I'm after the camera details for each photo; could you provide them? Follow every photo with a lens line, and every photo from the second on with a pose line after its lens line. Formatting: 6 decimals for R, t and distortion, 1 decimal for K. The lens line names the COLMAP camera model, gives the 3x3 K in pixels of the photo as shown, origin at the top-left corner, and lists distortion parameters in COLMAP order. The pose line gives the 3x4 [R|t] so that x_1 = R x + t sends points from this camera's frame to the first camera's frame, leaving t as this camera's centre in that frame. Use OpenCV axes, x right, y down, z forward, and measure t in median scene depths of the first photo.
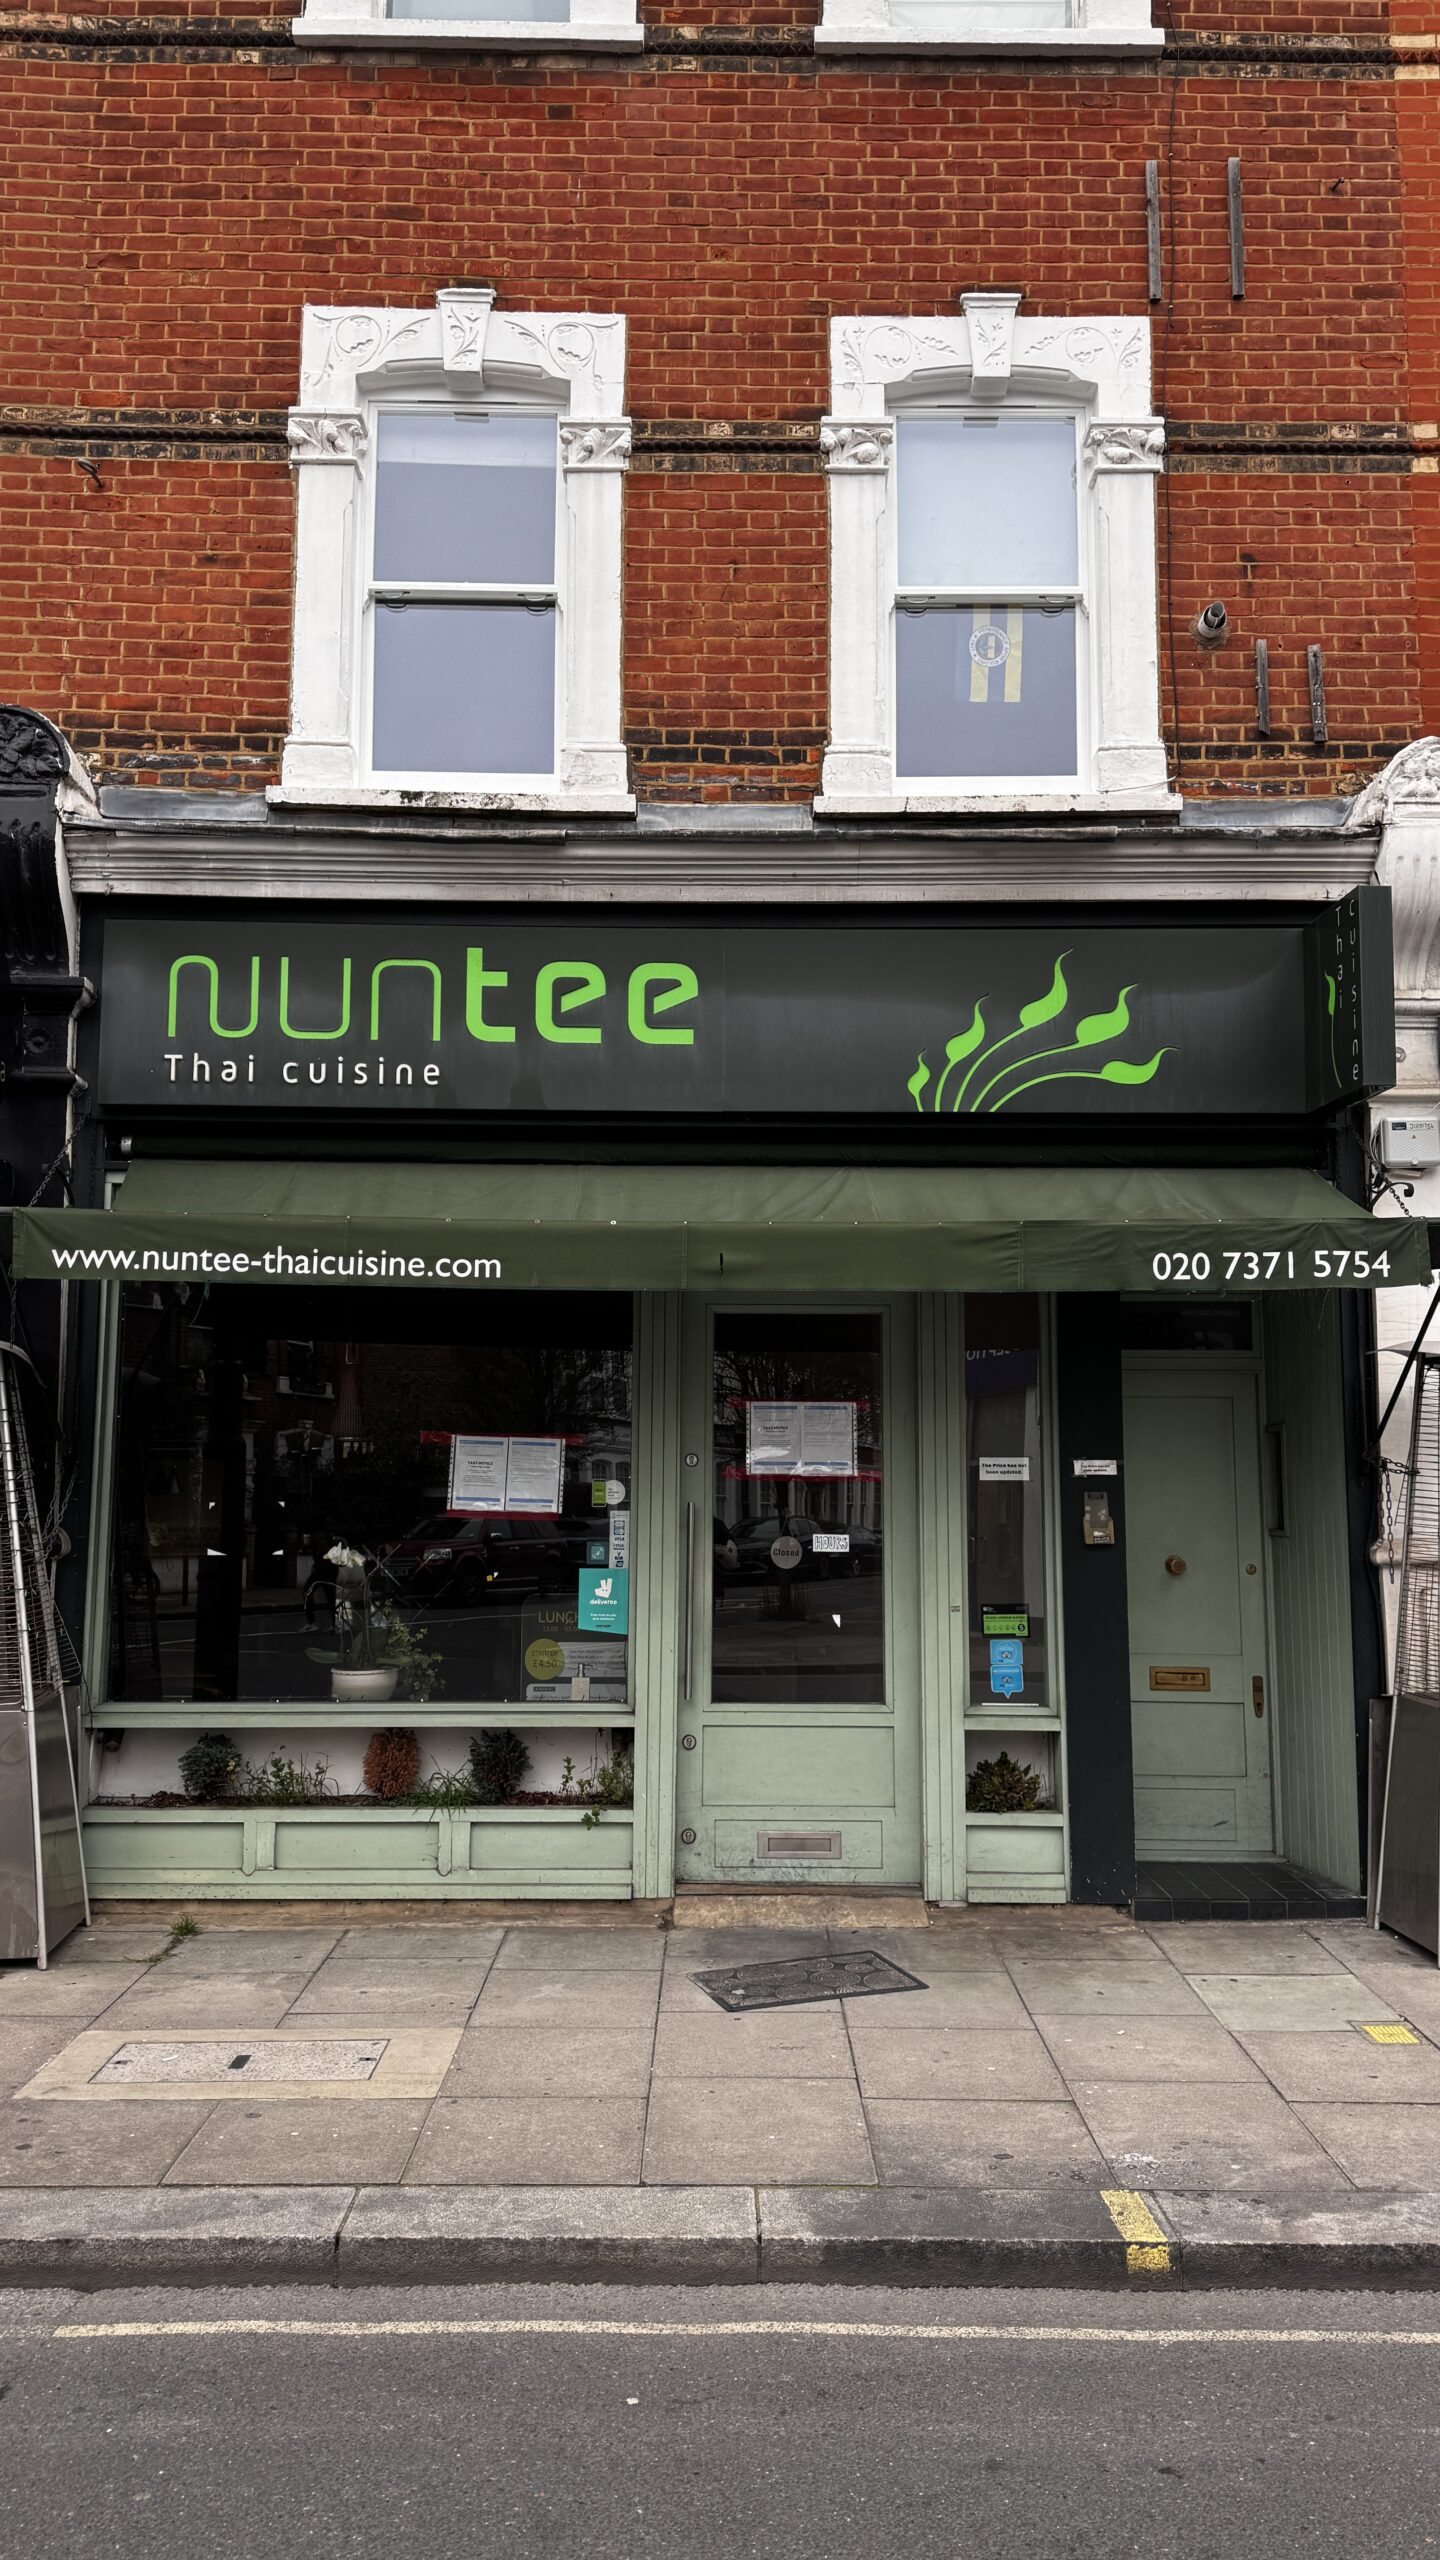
lens RADIAL K [[1792.3, 0, 725.2], [0, 1792.3, 1277.8], [0, 0, 1]] dist [0.036155, -0.023698]
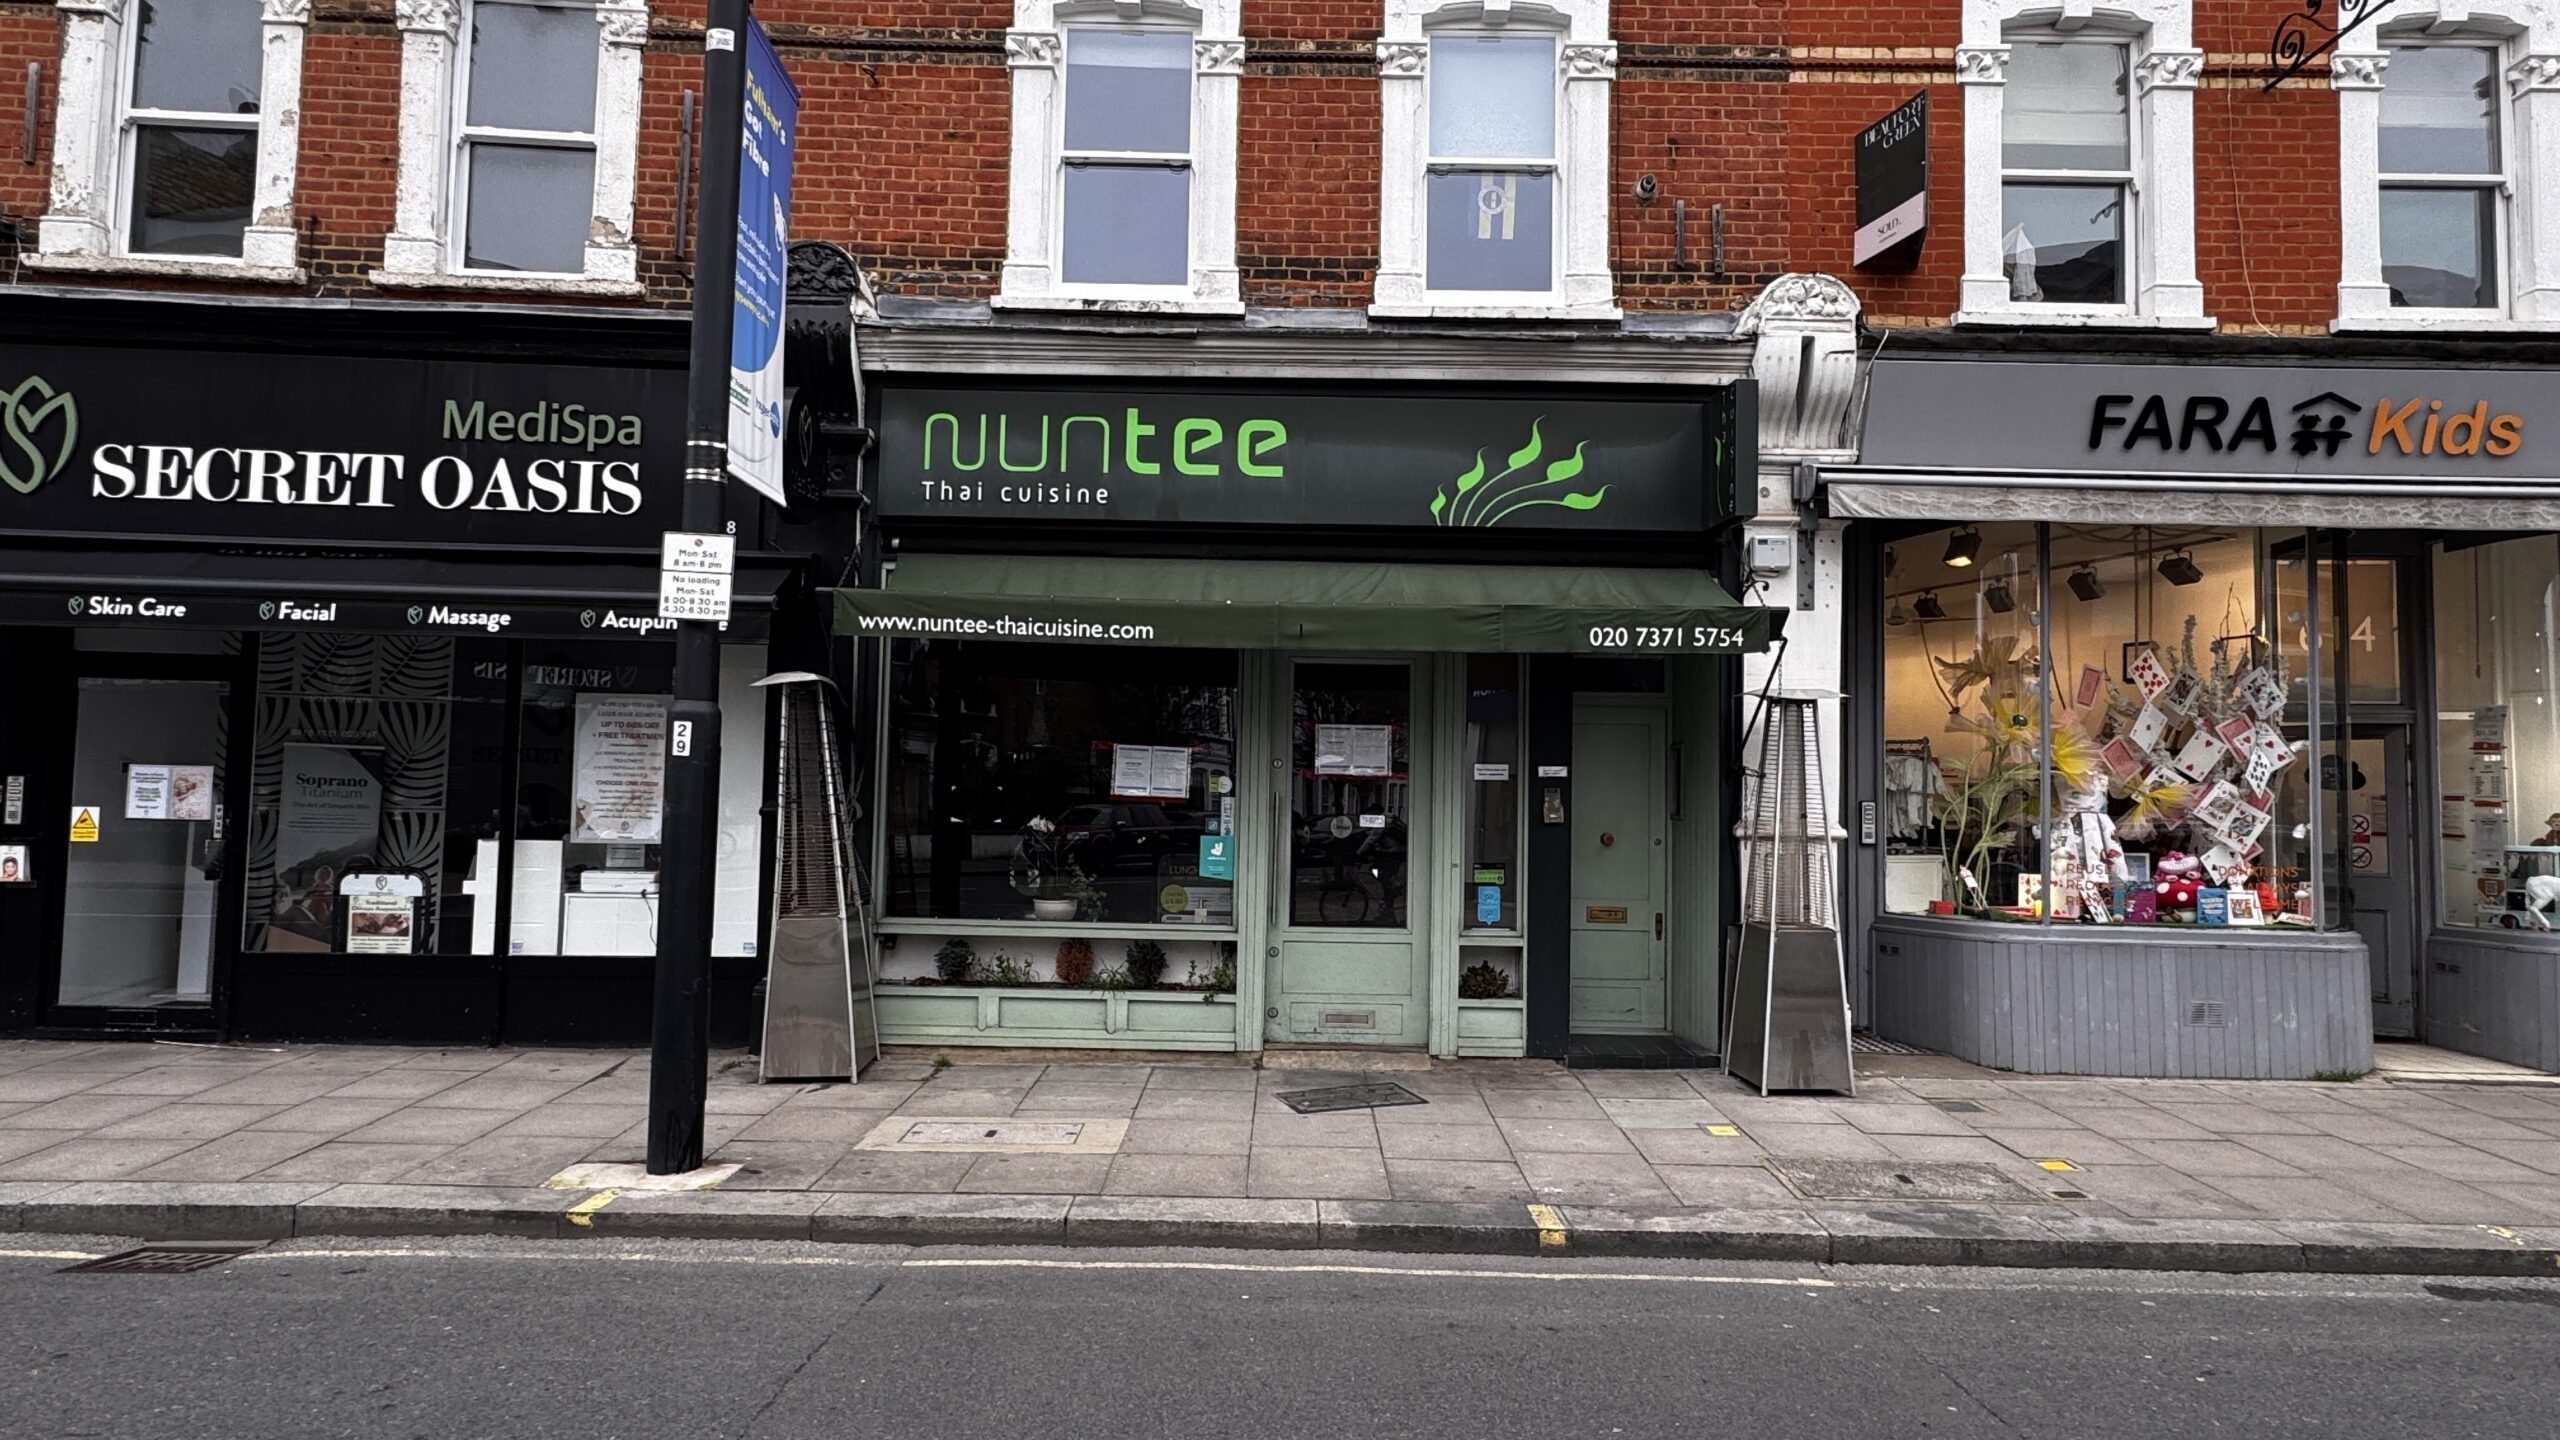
lens RADIAL K [[1397.9, 0, 1274.7], [0, 1397.9, 710.6], [0, 0, 1]] dist [-0.007307, -0.000699]
pose [[0.999806, 0.013389, -0.014443, -0.005433], [-0.012519, 0.998197, 0.058706, -0.008275], [0.015203, -0.058513, 0.998171, -0.142962]]
